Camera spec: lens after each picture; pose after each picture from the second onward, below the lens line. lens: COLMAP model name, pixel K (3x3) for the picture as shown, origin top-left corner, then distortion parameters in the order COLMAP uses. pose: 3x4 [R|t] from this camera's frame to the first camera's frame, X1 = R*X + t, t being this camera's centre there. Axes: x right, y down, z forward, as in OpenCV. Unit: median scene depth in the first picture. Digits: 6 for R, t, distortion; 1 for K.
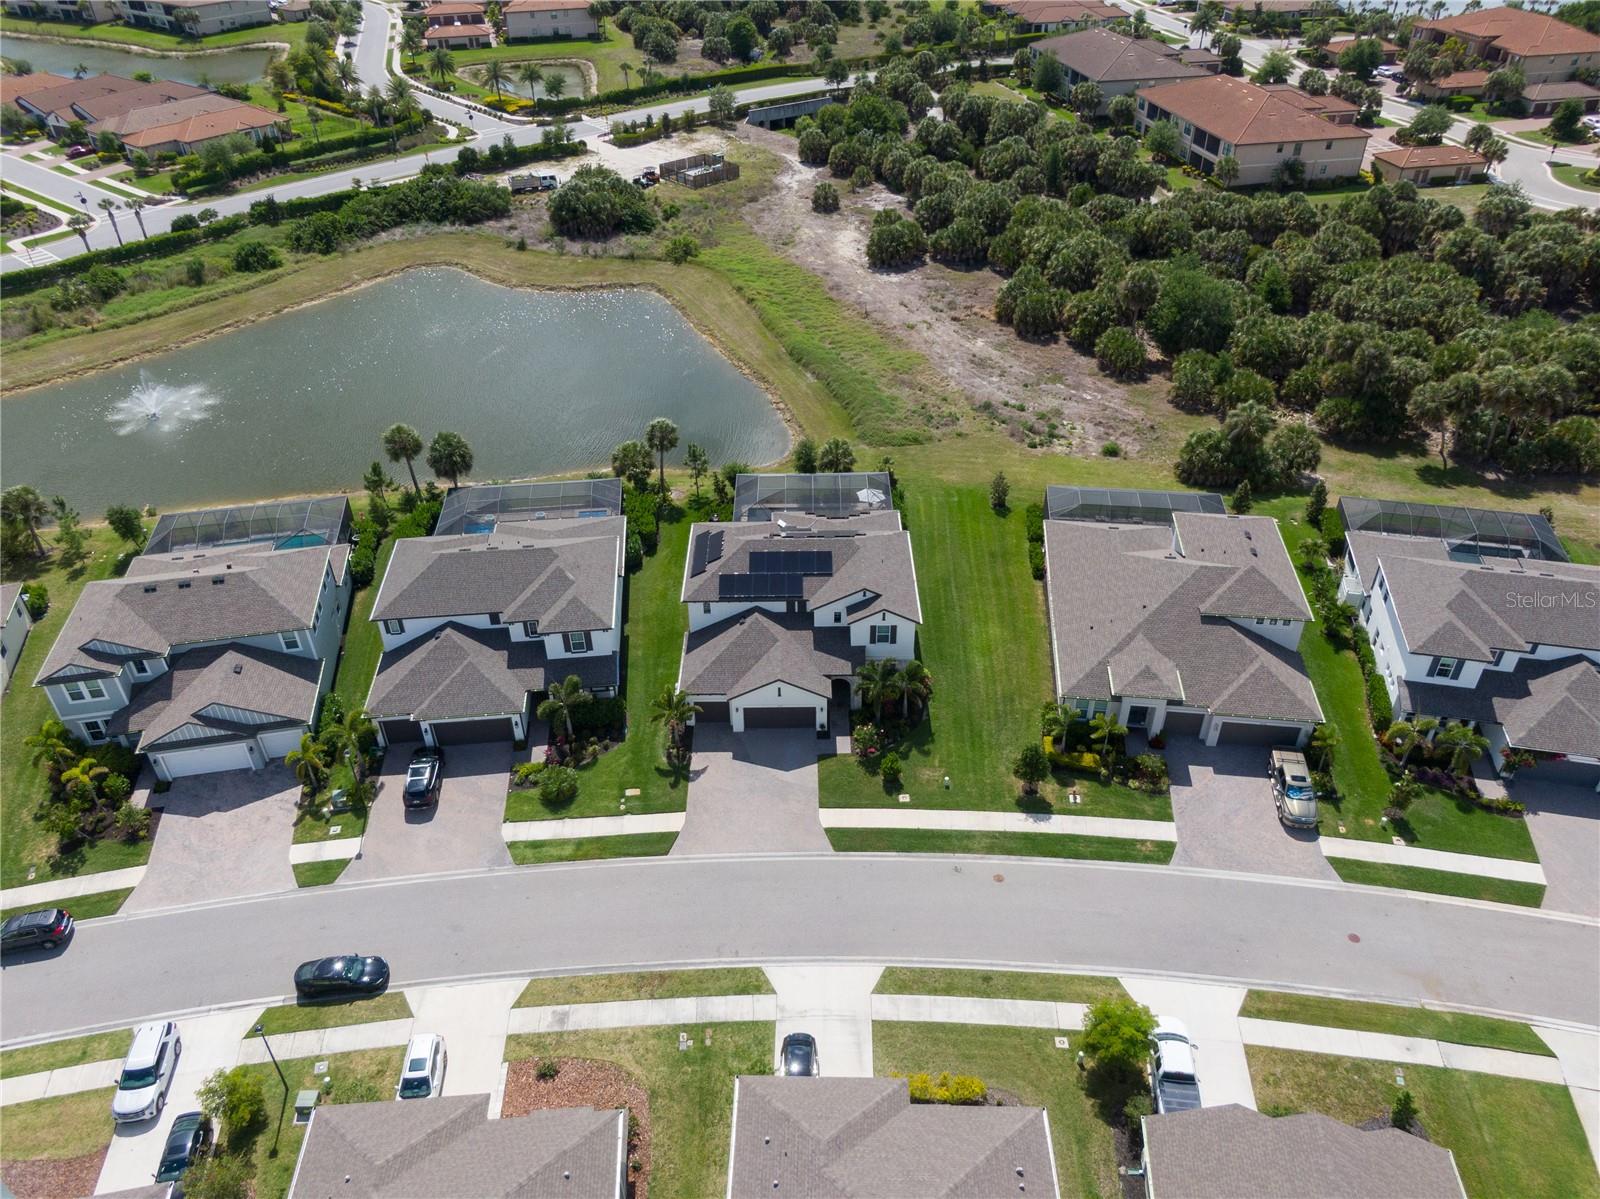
lens RADIAL K [[1144.8, 0, 800.0], [0, 1144.8, 599.5], [0, 0, 1]] dist [0.039661, -0.051551]
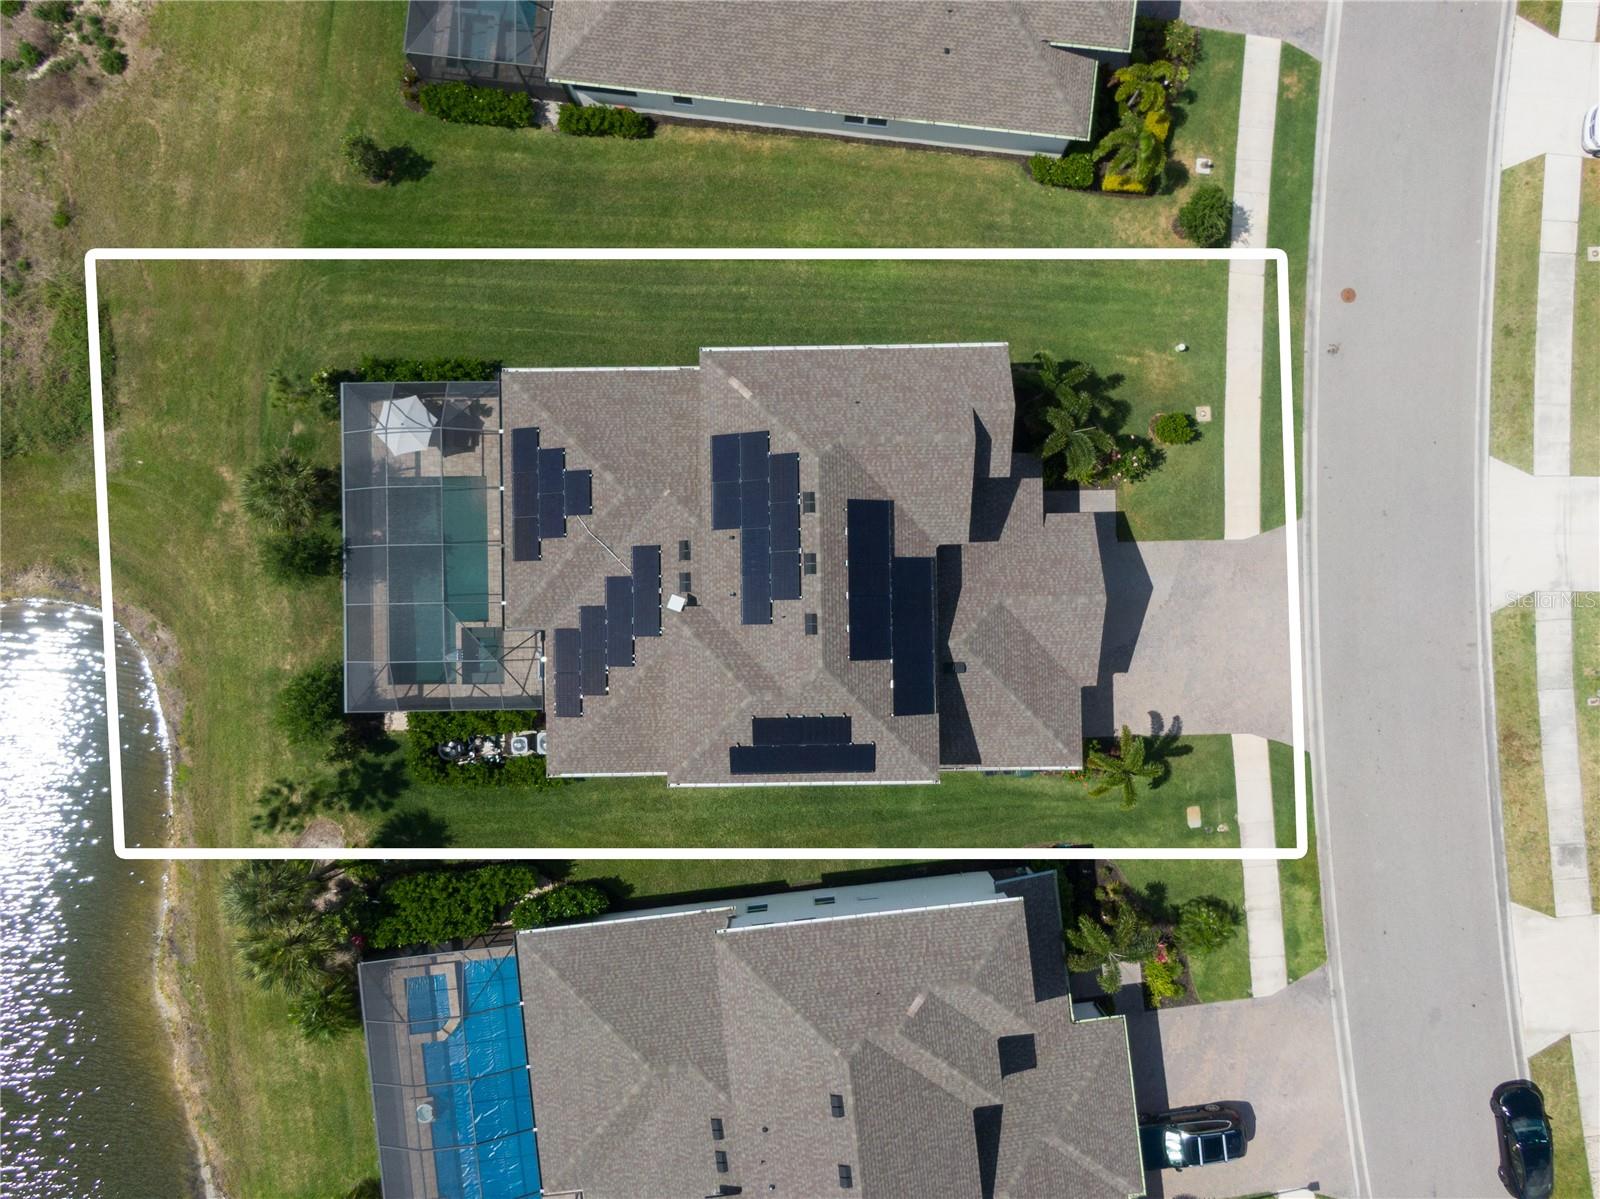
lens RADIAL K [[1144.8, 0, 800.0], [0, 1144.8, 599.5], [0, 0, 1]] dist [0.039661, -0.051551]
pose [[-0.013675, -0.999660, 0.022218, -0.030778], [0.580632, 0.010151, 0.814103, -0.523092], [-0.814051, 0.024033, 0.580296, 0.803257]]
